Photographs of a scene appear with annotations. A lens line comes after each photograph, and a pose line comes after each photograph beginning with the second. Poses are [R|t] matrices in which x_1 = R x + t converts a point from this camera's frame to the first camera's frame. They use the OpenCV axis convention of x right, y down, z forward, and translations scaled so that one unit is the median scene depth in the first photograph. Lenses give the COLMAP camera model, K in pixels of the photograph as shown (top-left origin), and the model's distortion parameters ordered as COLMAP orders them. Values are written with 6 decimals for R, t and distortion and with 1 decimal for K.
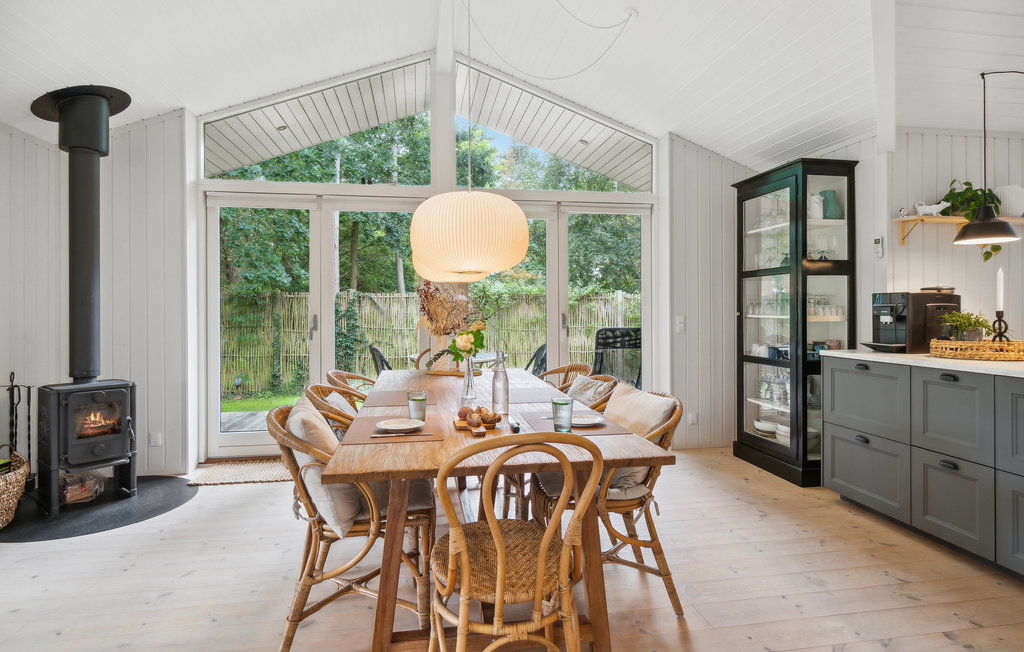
lens RADIAL K [[536.5, 0, 516.2], [0, 536.5, 309.7], [0, 0, 1]] dist [-0.006889, -0.001026]
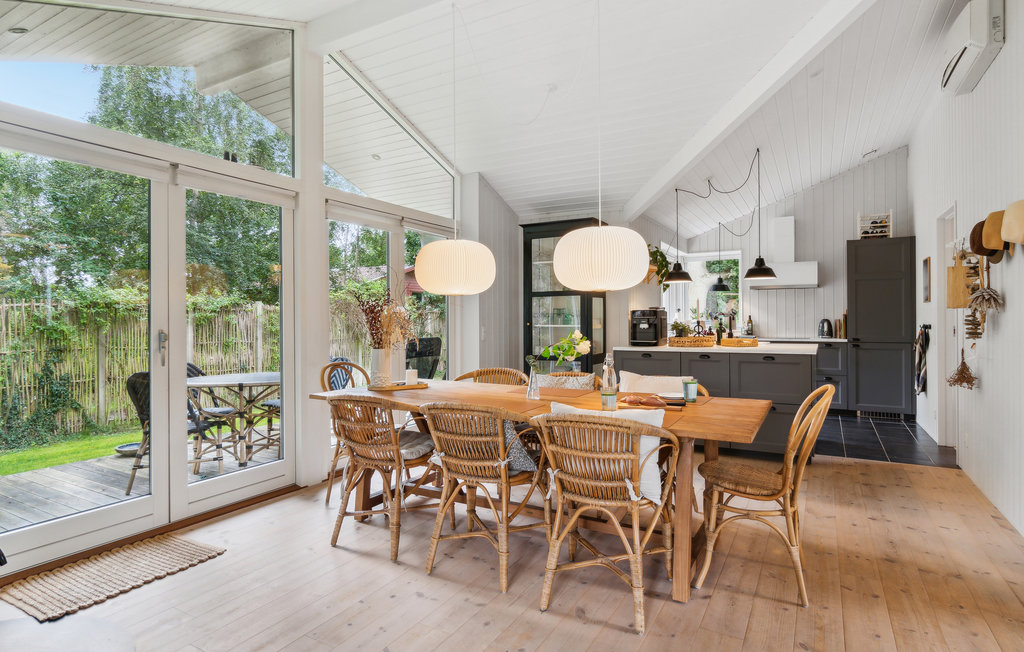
lens RADIAL K [[536.5, 0, 513.2], [0, 536.5, 320.4], [0, 0, 1]] dist [-0.006889, -0.001026]
pose [[0.633388, -0.002668, 0.773830, -0.620179], [0.005513, 0.999984, -0.001065, -0.000347], [-0.773815, 0.004941, 0.633393, 0.192929]]
